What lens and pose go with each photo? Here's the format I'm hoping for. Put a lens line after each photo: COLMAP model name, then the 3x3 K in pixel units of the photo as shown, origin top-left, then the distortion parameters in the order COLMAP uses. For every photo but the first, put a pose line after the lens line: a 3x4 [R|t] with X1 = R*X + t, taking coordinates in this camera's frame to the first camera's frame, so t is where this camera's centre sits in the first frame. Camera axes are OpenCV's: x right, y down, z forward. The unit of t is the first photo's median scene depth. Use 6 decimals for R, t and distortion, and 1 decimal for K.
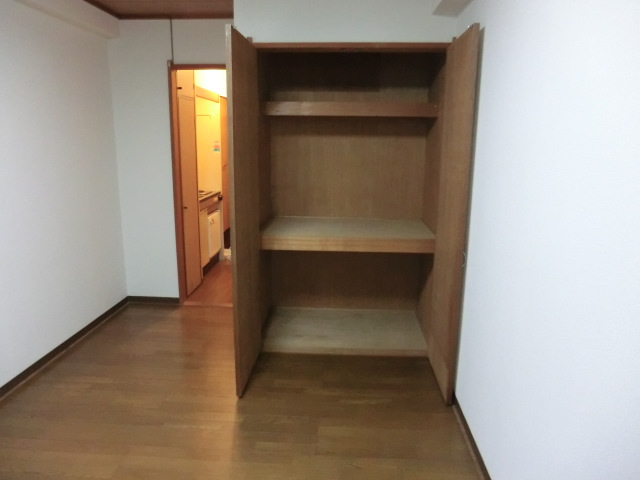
lens RADIAL K [[461.0, 0, 314.3], [0, 461.0, 243.4], [0, 0, 1]] dist [-0.060643, 0.061911]
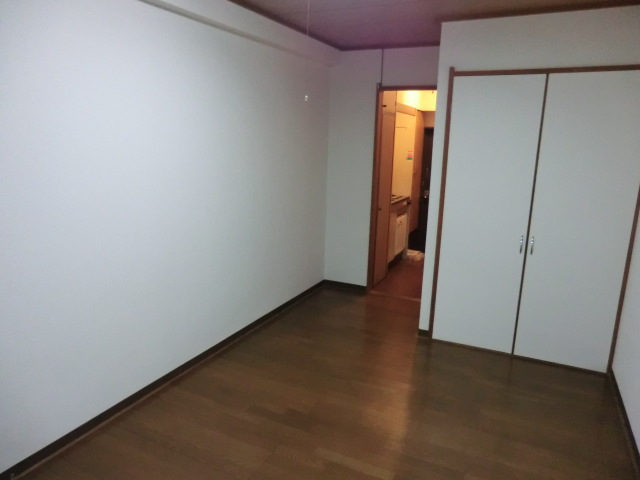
lens RADIAL K [[461.0, 0, 315.5], [0, 461.0, 240.5], [0, 0, 1]] dist [-0.060643, 0.061911]
pose [[0.924579, 0.091805, -0.369764, 0.004800], [-0.097825, 0.995201, 0.002481, 0.013731], [0.368217, 0.033878, 0.929122, -0.127804]]
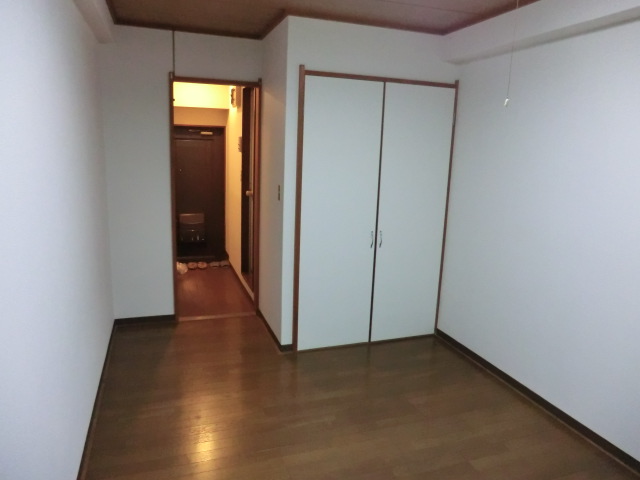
lens RADIAL K [[461.0, 0, 320.9], [0, 461.0, 240.2], [0, 0, 1]] dist [-0.060643, 0.061911]
pose [[0.922279, -0.061309, 0.381632, -0.369271], [0.065870, 0.997828, 0.001114, -0.018427], [-0.380872, 0.024110, 0.924314, -0.016165]]
